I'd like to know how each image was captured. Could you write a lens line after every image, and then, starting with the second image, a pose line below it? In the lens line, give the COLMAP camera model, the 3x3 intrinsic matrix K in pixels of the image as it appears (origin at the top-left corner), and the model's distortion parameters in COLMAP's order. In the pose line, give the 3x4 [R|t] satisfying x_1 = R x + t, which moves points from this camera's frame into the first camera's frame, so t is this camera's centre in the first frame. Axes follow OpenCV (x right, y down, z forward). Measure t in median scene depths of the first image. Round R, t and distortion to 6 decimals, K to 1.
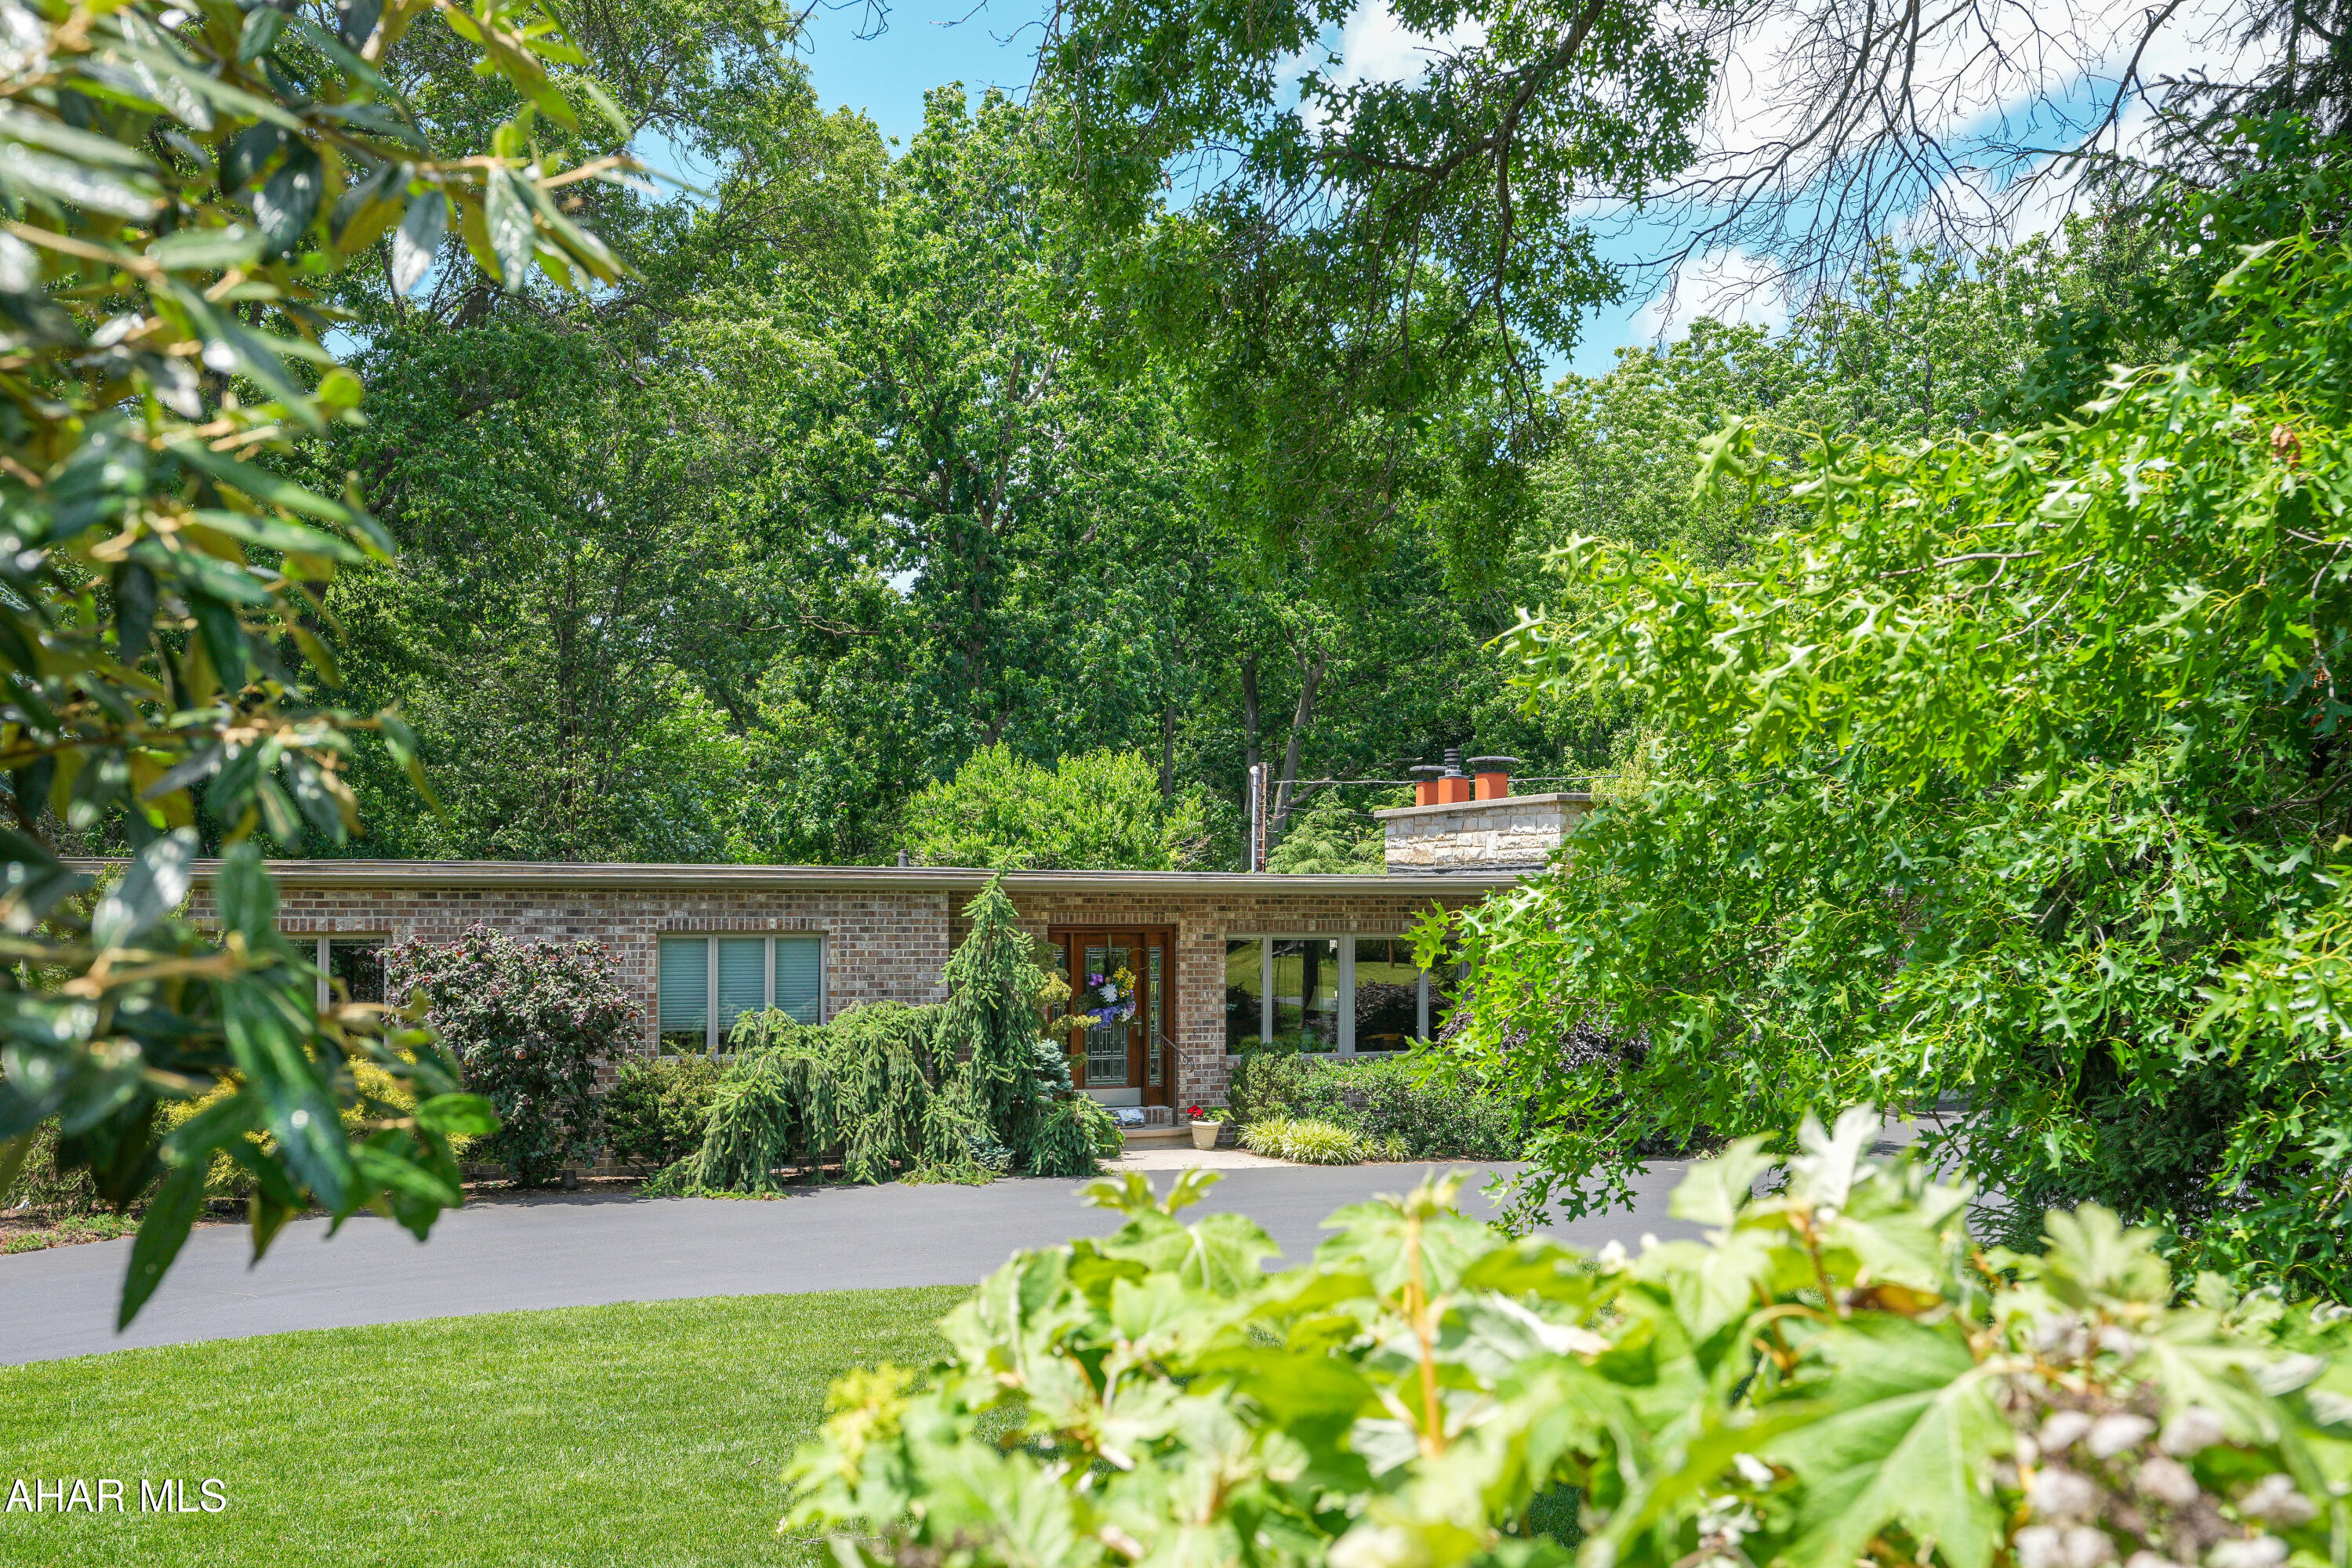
lens RADIAL K [[2295.2, 0, 1142.4], [0, 2295.2, 876.9], [0, 0, 1]] dist [0.094129, 0.000000]
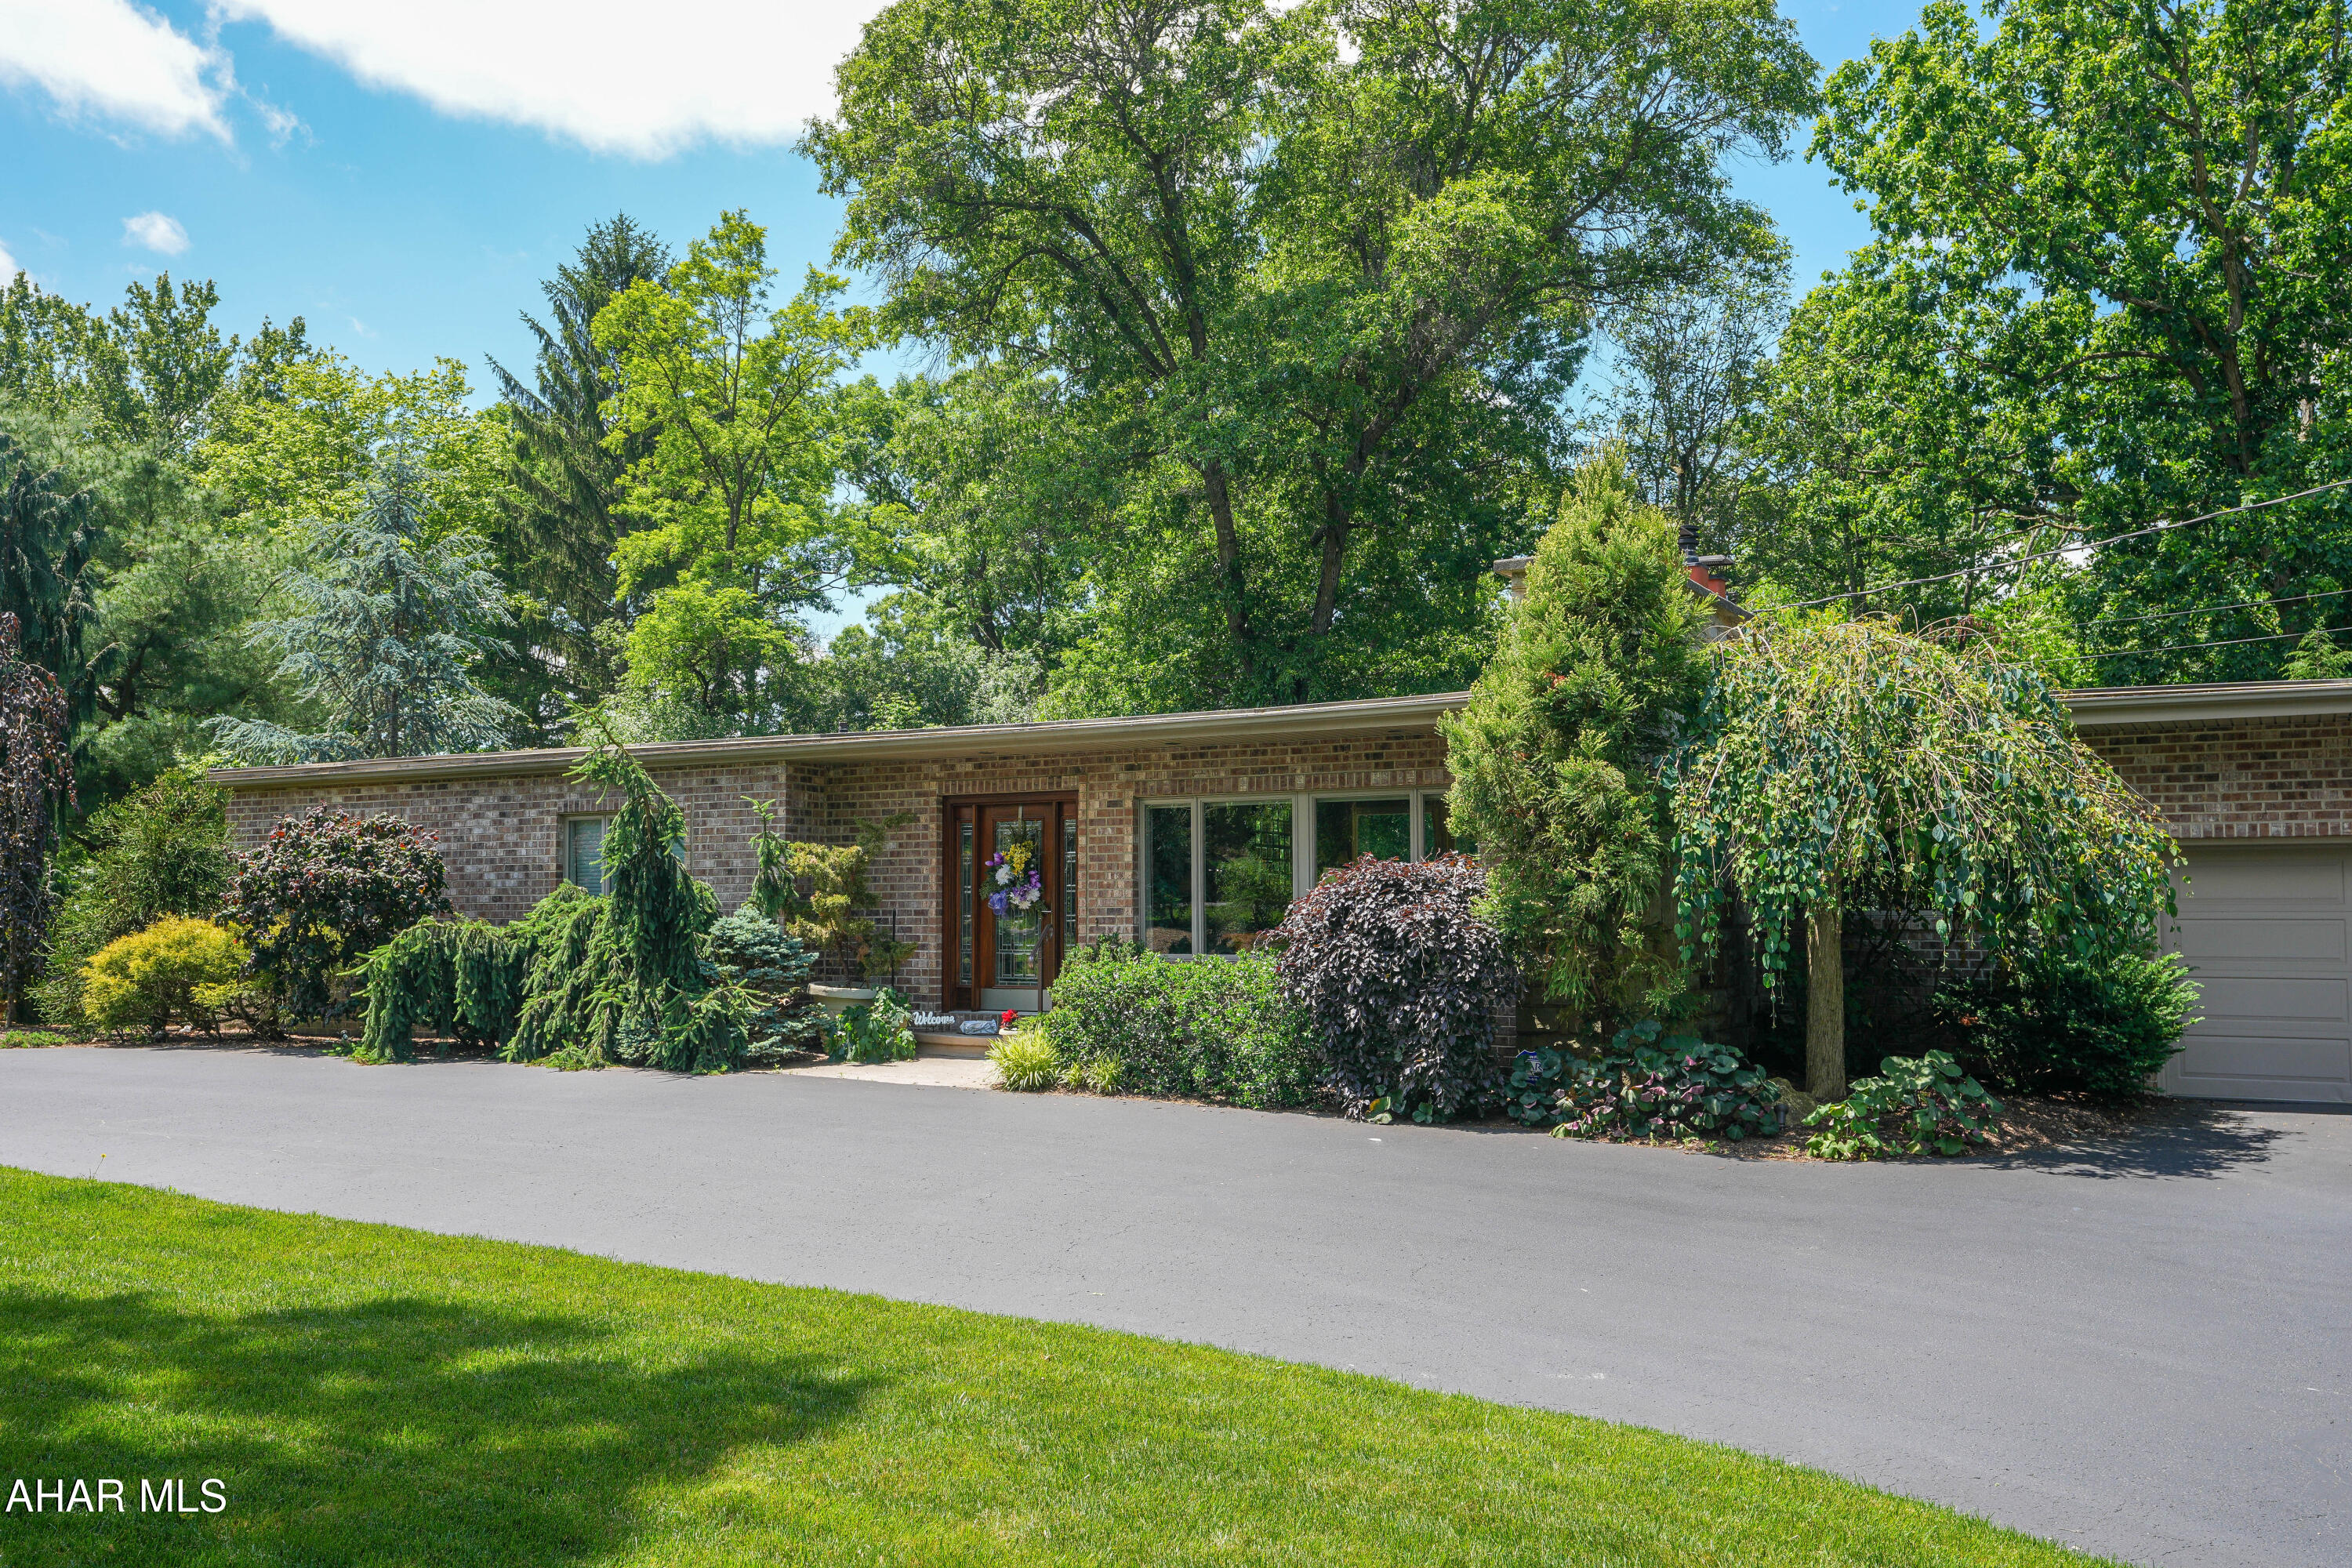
lens RADIAL K [[2040.0, 0, 1167.2], [0, 2040.0, 788.1], [0, 0, 1]] dist [0.057995, 0.018150]
pose [[0.565392, -0.053324, -0.823097, 0.664704], [0.021001, 0.998515, -0.050263, 0.060501], [0.824555, 0.011132, 0.565672, 0.655823]]
